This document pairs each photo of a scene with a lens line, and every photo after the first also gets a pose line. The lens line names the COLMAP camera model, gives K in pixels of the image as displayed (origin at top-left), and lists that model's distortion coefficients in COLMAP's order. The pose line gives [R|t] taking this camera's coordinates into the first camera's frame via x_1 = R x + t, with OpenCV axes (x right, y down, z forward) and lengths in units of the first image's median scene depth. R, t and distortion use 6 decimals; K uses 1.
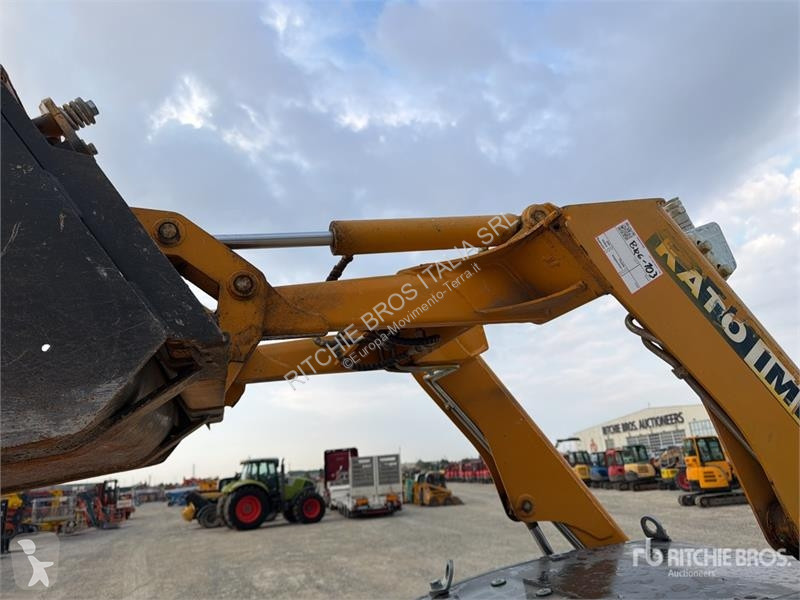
lens RADIAL K [[561.9, 0, 398.6], [0, 561.9, 297.8], [0, 0, 1]] dist [0.026341, -0.036384]
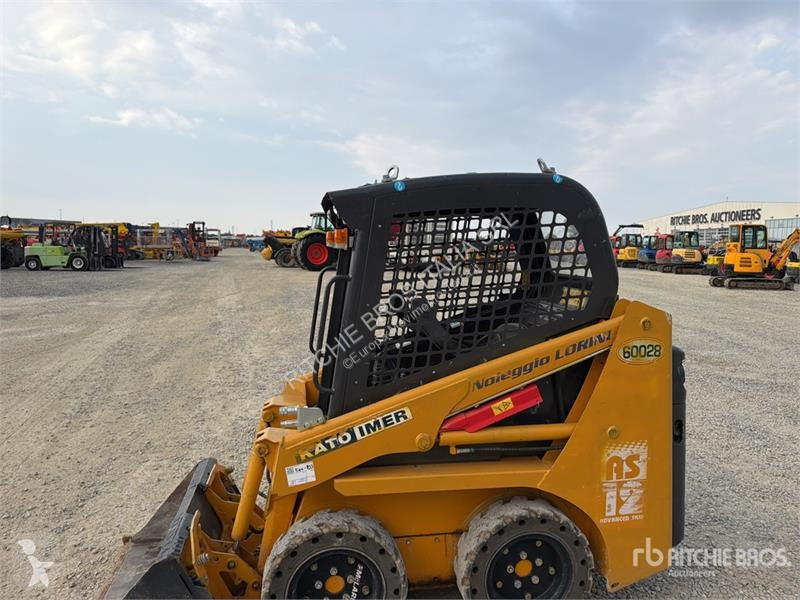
lens RADIAL K [[569.3, 0, 397.2], [0, 569.3, 304.4], [0, 0, 1]] dist [0.038935, -0.043631]
pose [[0.988466, 0.106639, -0.107532, 0.025741], [-0.056059, 0.917257, 0.394331, 0.004247], [0.140685, -0.383755, 0.912655, -0.061816]]
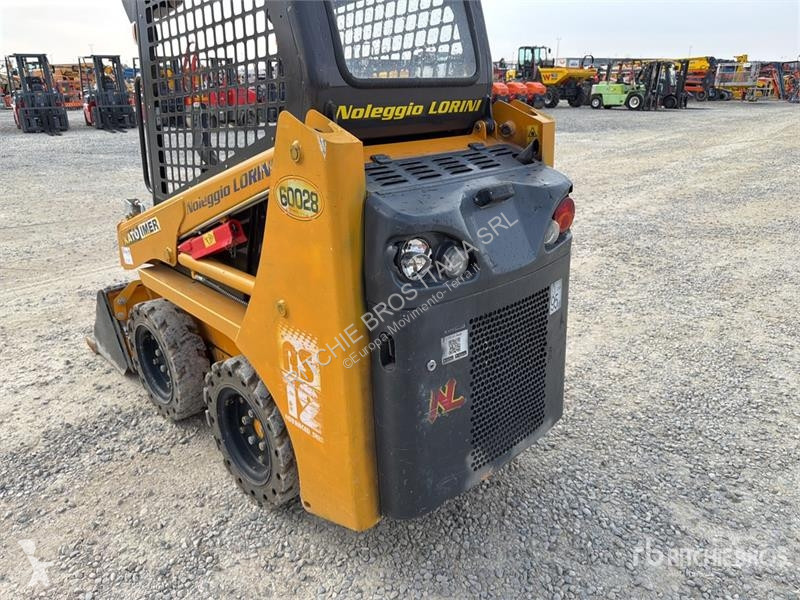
lens RADIAL K [[569.3, 0, 397.2], [0, 569.3, 304.4], [0, 0, 1]] dist [0.038935, -0.043631]
pose [[0.450989, 0.399918, -0.797919, 0.120862], [0.221088, 0.816079, 0.533980, 0.028130], [0.864713, -0.417230, 0.279625, 0.022402]]
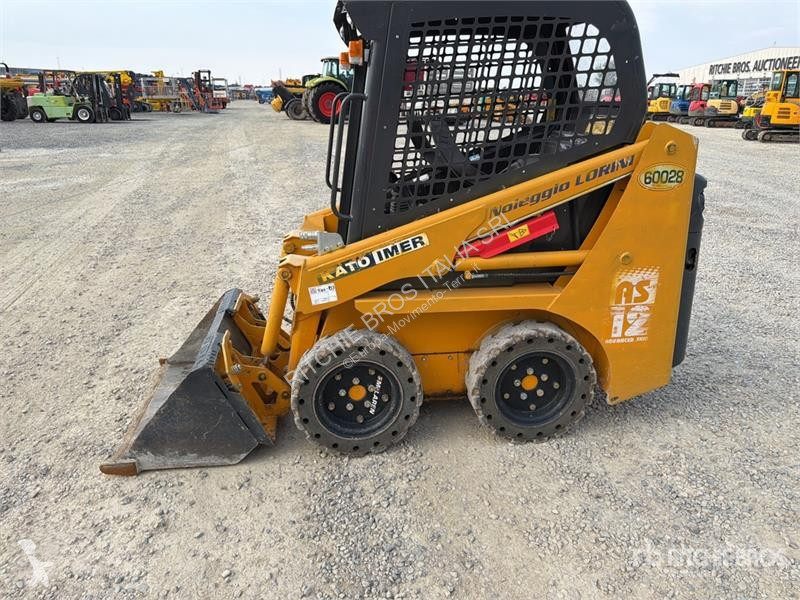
lens RADIAL K [[569.9, 0, 400.0], [0, 569.9, 300.0], [0, 0, 1]] dist [0.034420, -0.032345]
pose [[0.985402, 0.137298, -0.100657, 0.026213], [-0.050555, 0.800582, 0.597087, 0.009271], [0.162563, -0.583282, 0.795836, -0.066131]]
